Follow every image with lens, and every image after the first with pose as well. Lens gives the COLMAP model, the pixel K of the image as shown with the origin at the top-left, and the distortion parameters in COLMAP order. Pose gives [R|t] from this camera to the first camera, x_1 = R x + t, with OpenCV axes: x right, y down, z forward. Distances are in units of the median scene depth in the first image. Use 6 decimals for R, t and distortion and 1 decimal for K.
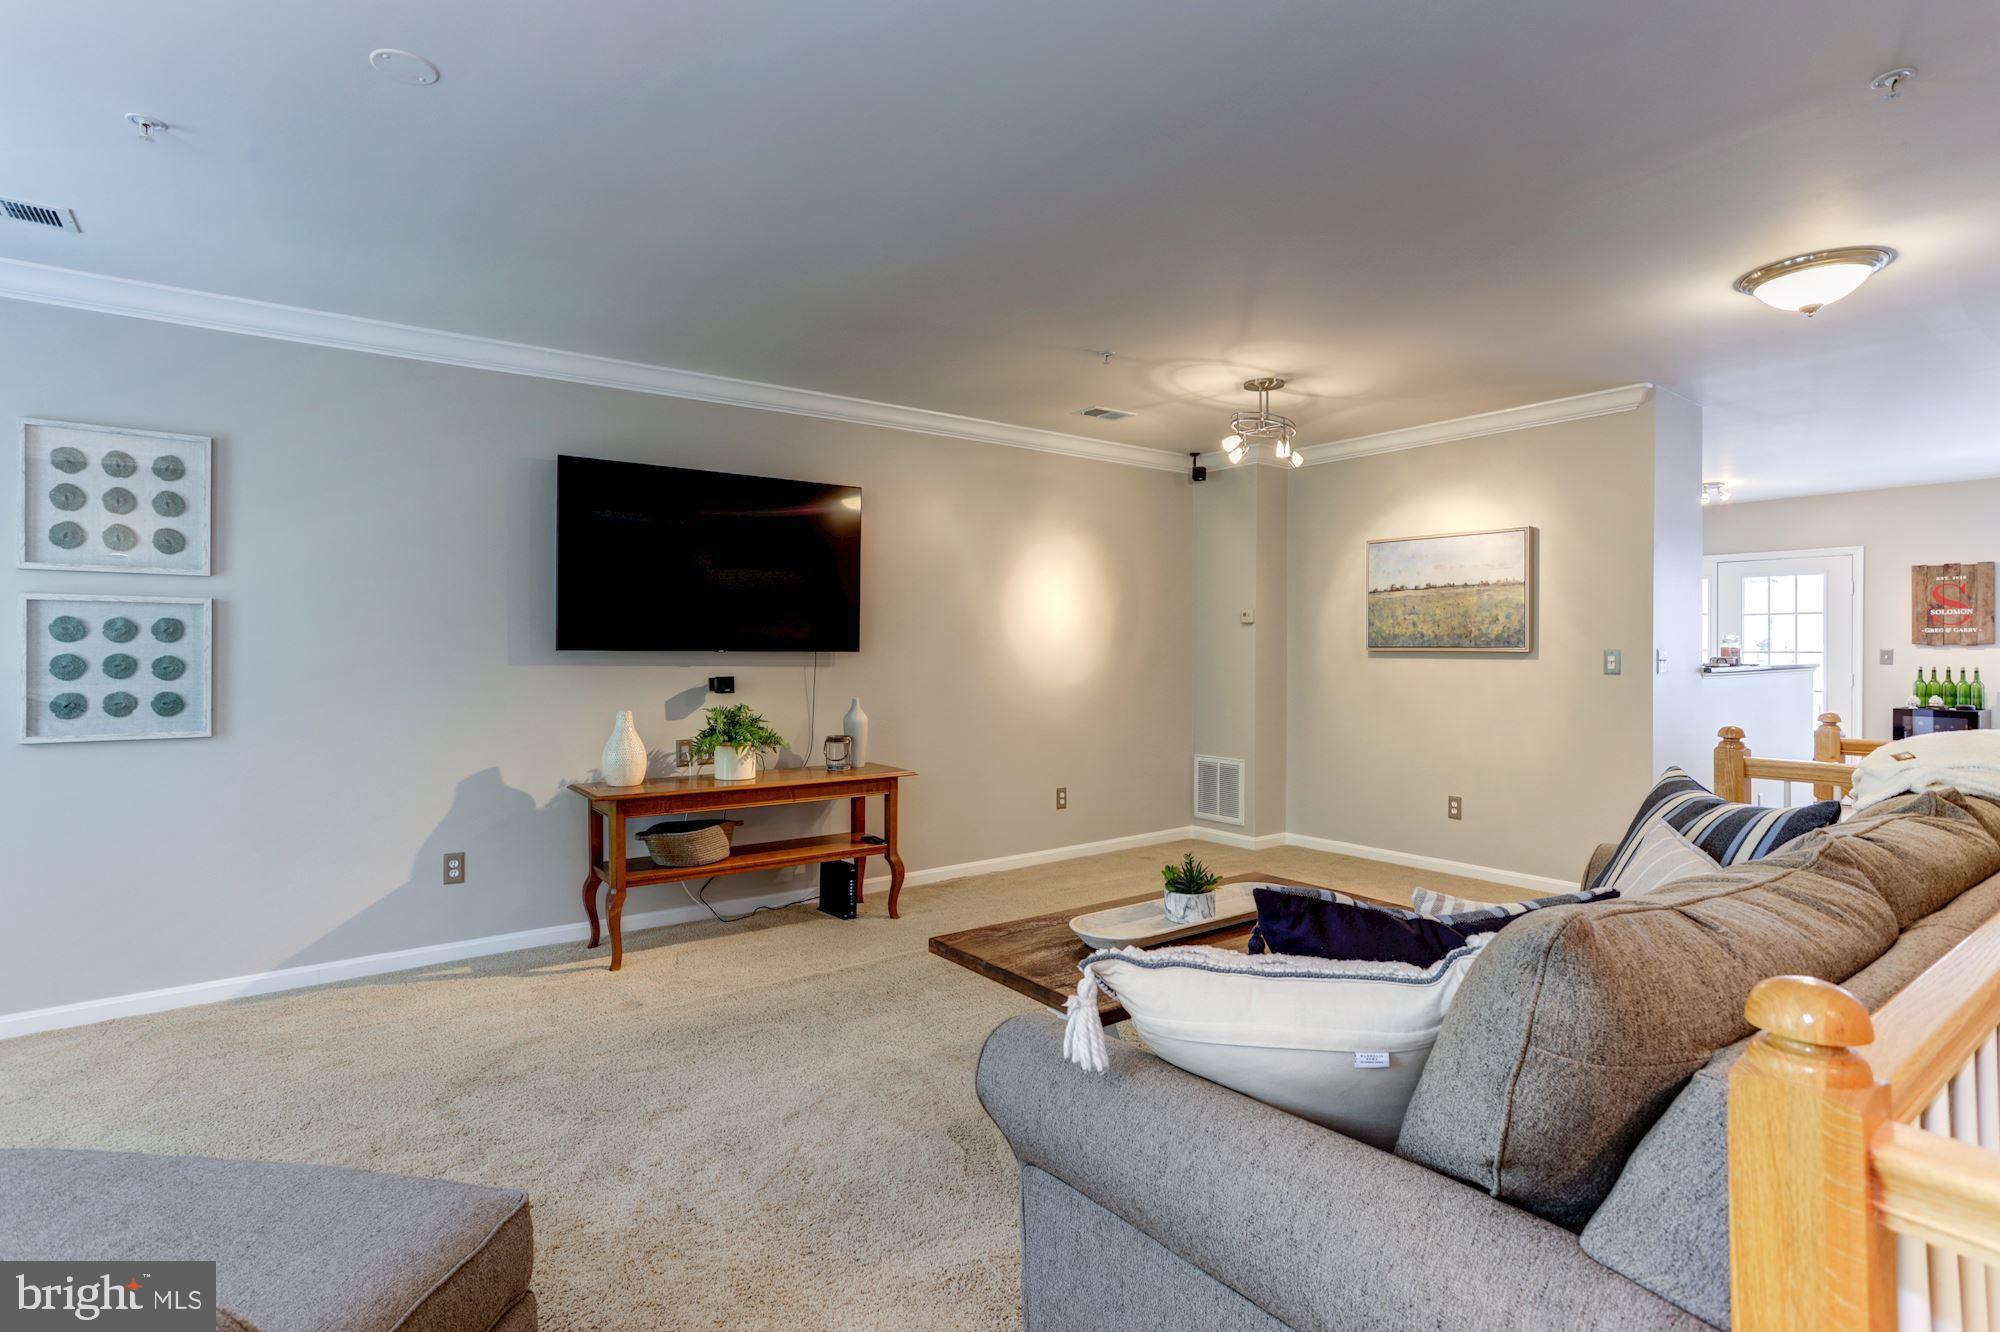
lens RADIAL K [[982.9, 0, 996.0], [0, 982.9, 641.9], [0, 0, 1]] dist [-0.052913, 0.030314]
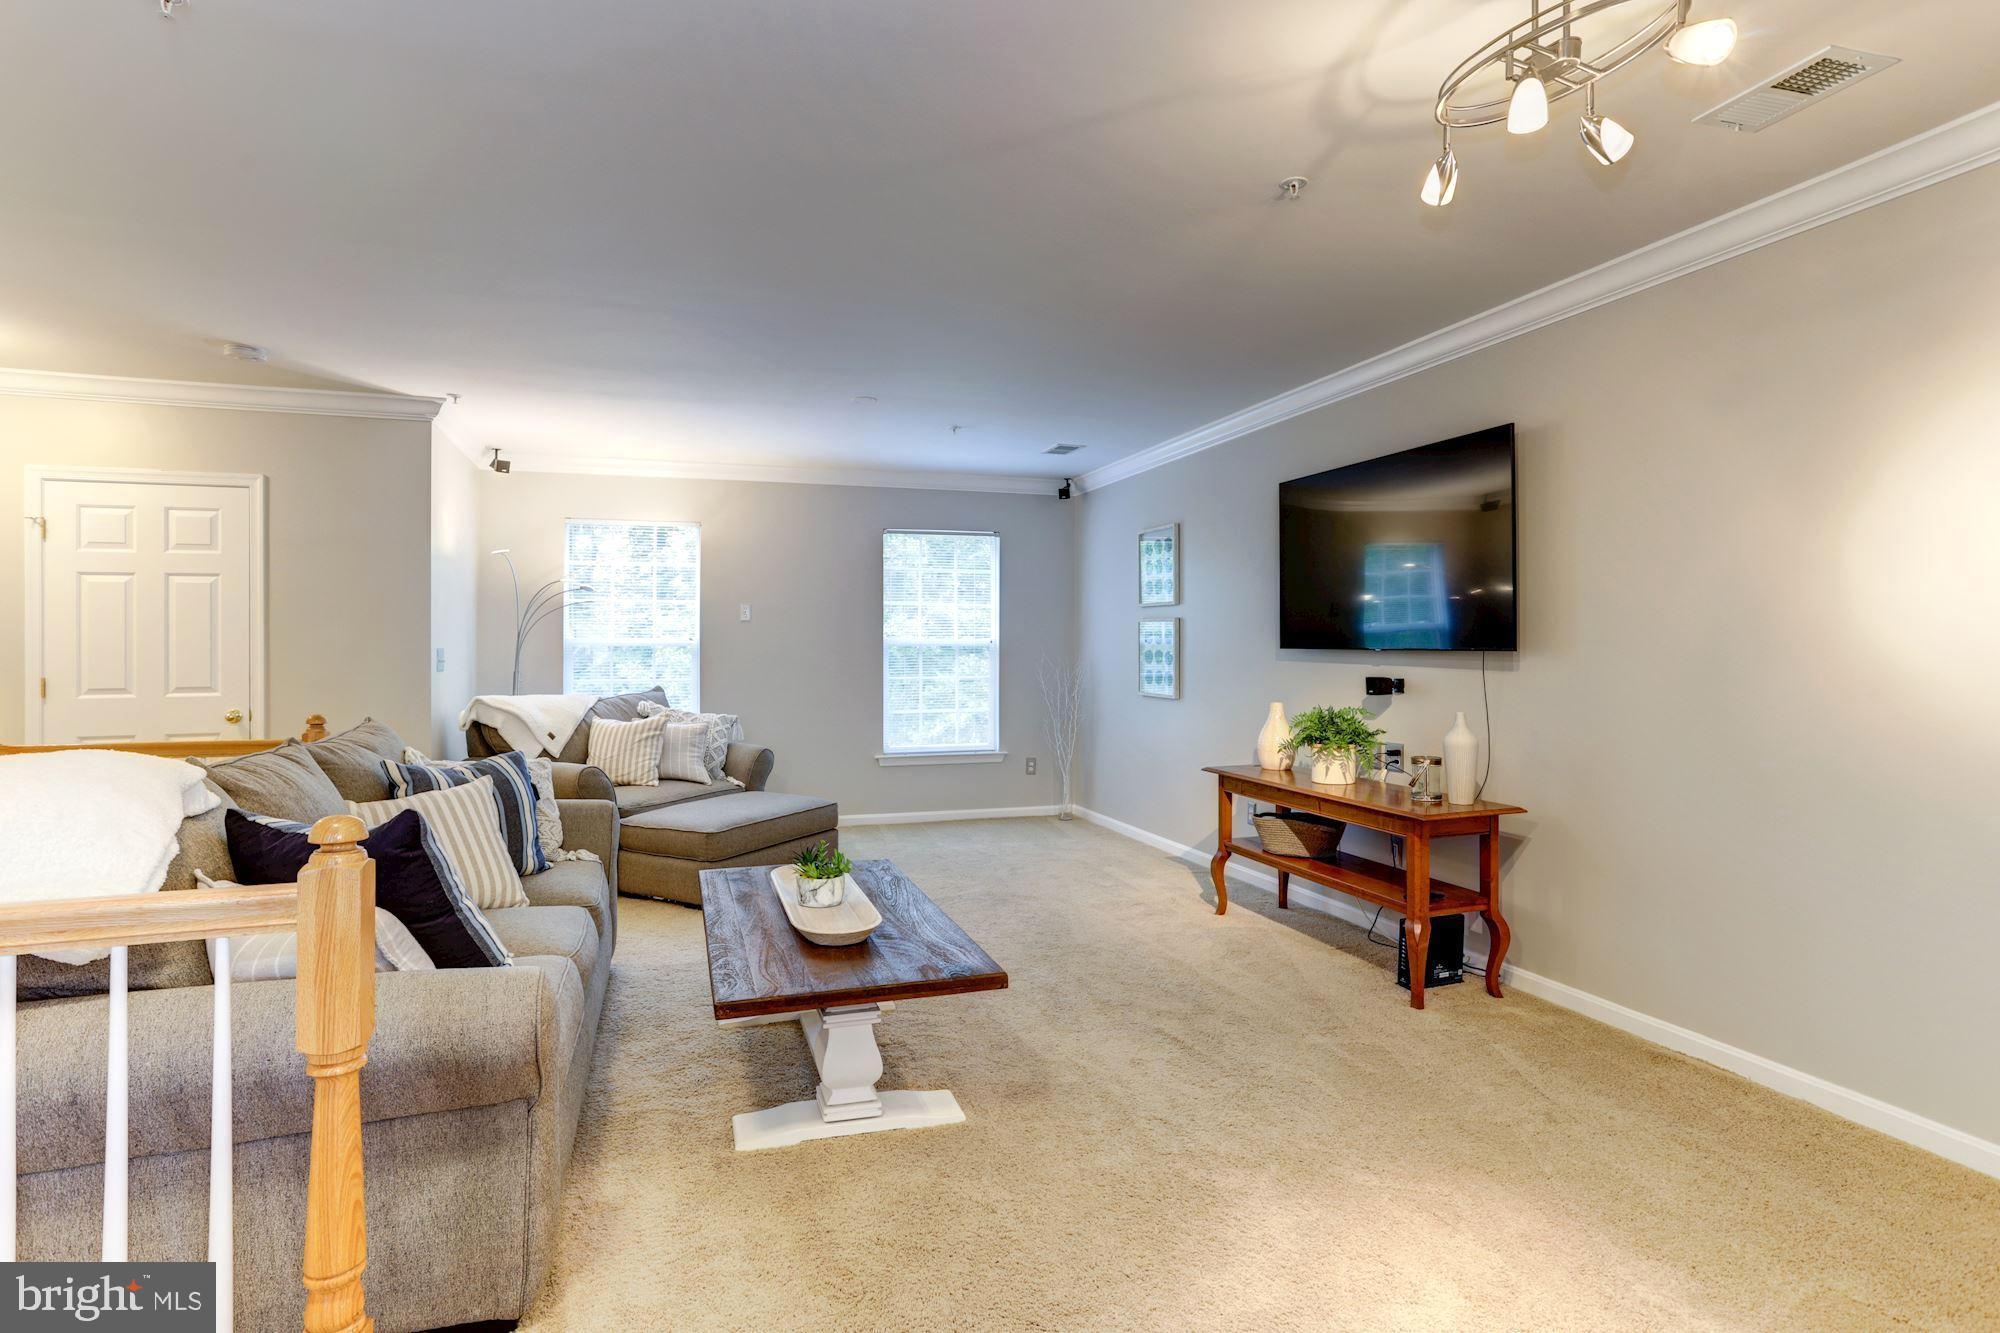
lens RADIAL K [[982.9, 0, 996.0], [0, 982.9, 642.4], [0, 0, 1]] dist [-0.052913, 0.030314]
pose [[-0.338544, -0.010027, -0.940897, 0.620889], [-0.014358, 0.999882, -0.005490, 0.008804], [0.940841, 0.011651, -0.338648, 0.830039]]
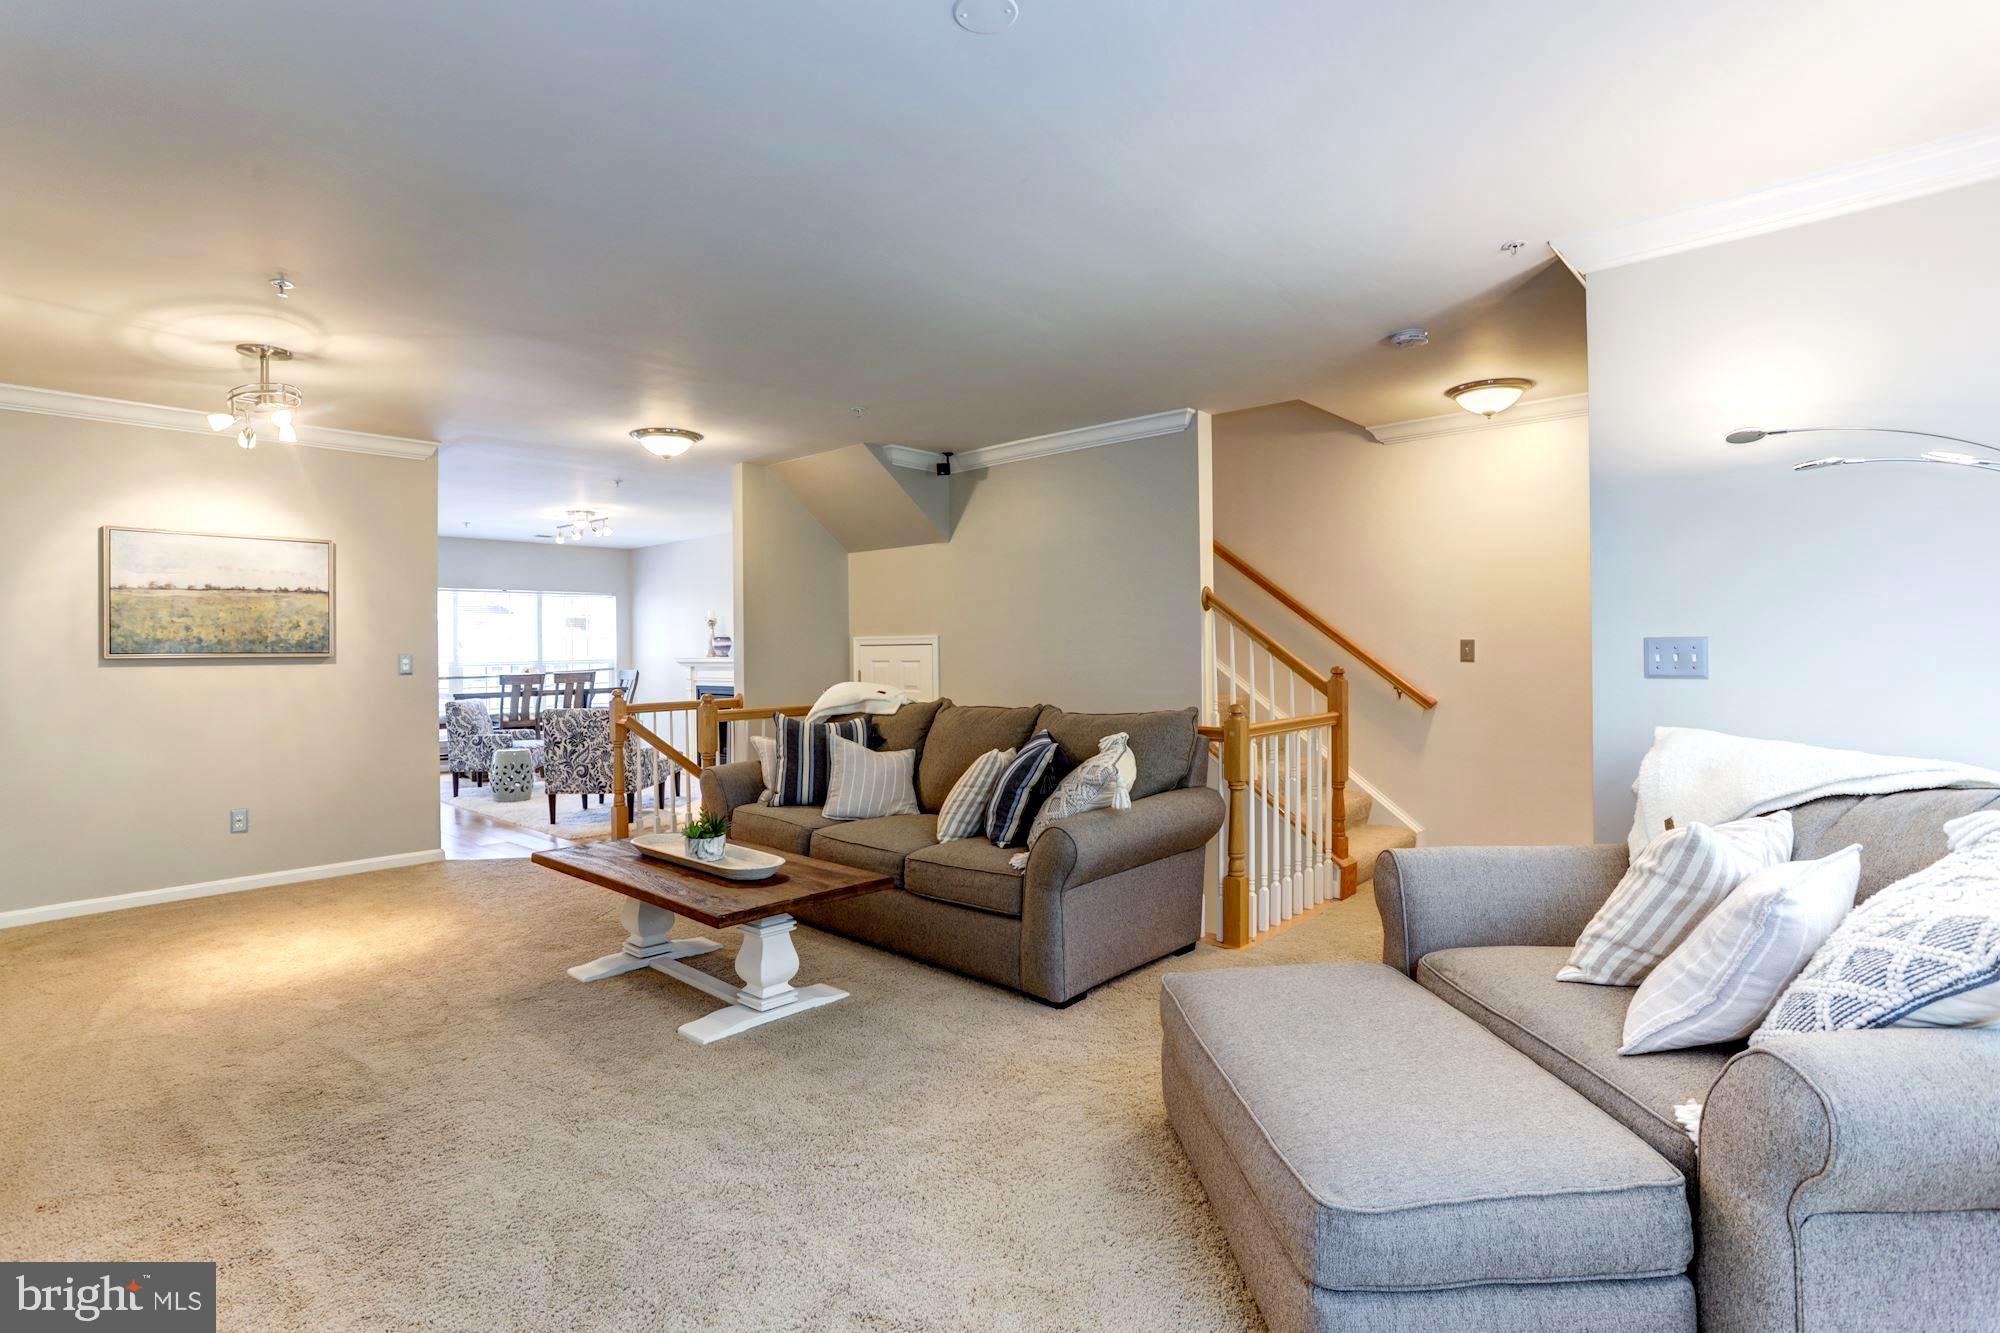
lens RADIAL K [[982.9, 0, 996.0], [0, 982.9, 642.4], [0, 0, 1]] dist [-0.052913, 0.030314]
pose [[-0.176456, 0.014657, 0.984199, -0.622067], [0.009819, 0.999866, -0.013130, 0.015337], [-0.984259, 0.007347, -0.176577, 0.450354]]
